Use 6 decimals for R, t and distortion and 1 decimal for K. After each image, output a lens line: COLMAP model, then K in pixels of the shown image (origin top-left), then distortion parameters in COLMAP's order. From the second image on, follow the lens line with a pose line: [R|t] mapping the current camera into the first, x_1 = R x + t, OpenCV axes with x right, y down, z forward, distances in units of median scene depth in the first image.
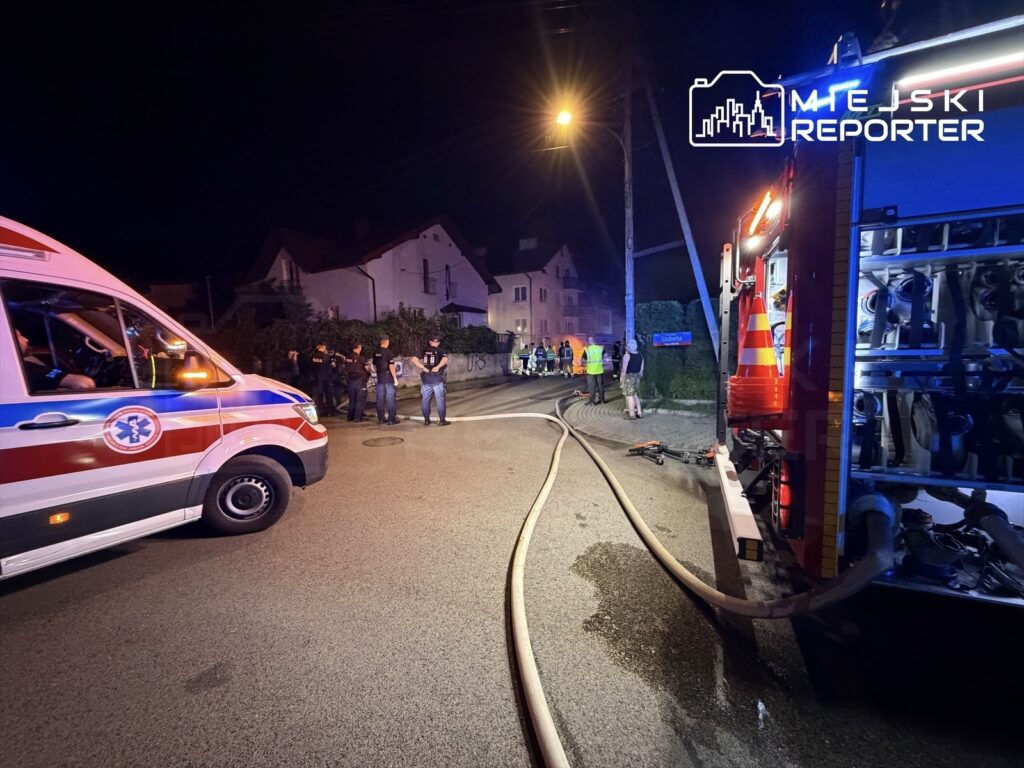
lens RADIAL K [[409.6, 0, 509.1], [0, 409.6, 390.7], [0, 0, 1]] dist [-0.007267, -0.000375]
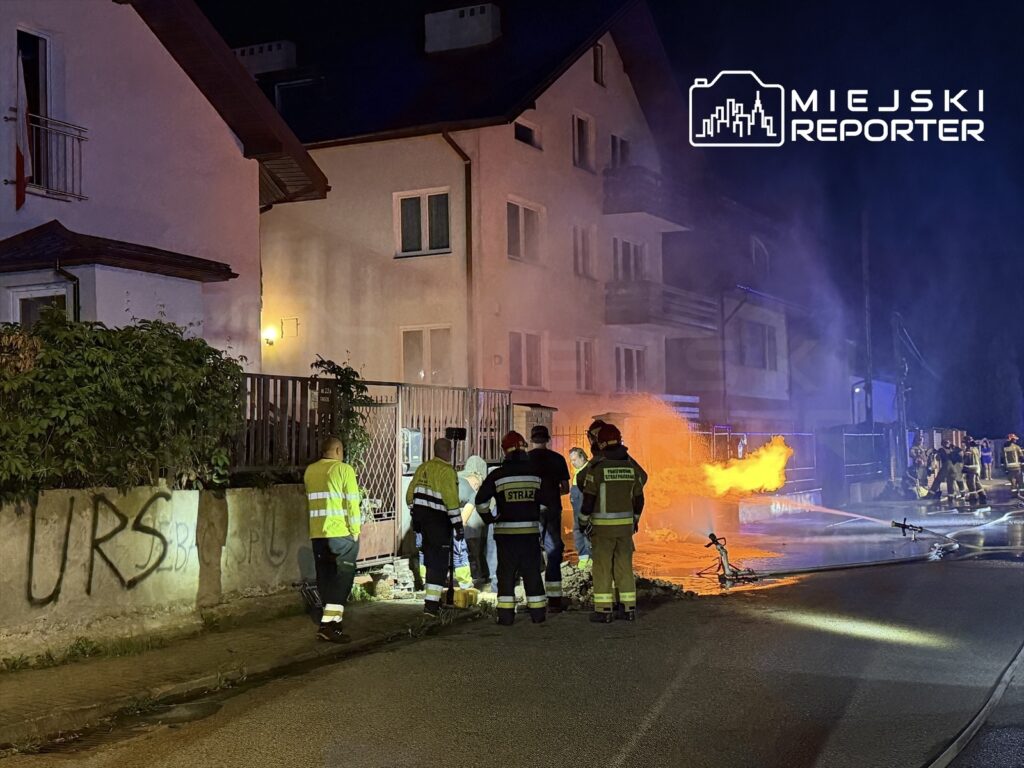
lens RADIAL K [[1374.2, 0, 514.0], [0, 1374.2, 388.1], [0, 0, 1]] dist [-0.032395, 0.000000]
pose [[0.997589, 0.009639, 0.068720, 0.109888], [0.000639, 0.988988, -0.147991, -0.113317], [-0.069390, 0.147679, 0.986598, 0.997838]]
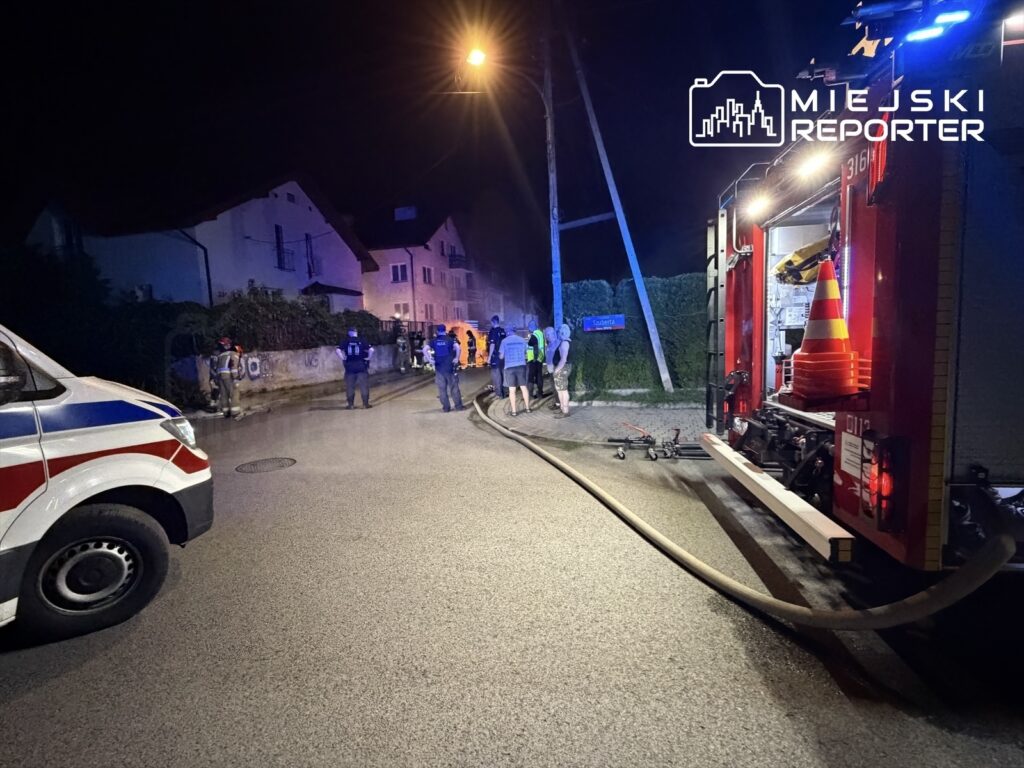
lens RADIAL K [[474.7, 0, 512.9], [0, 474.7, 389.2], [0, 0, 1]] dist [-0.002629, -0.001569]
pose [[0.962715, -0.046860, 0.266430, -0.078838], [0.046040, 0.998896, 0.009326, 0.001036], [-0.266573, 0.003288, 0.963809, 0.049876]]
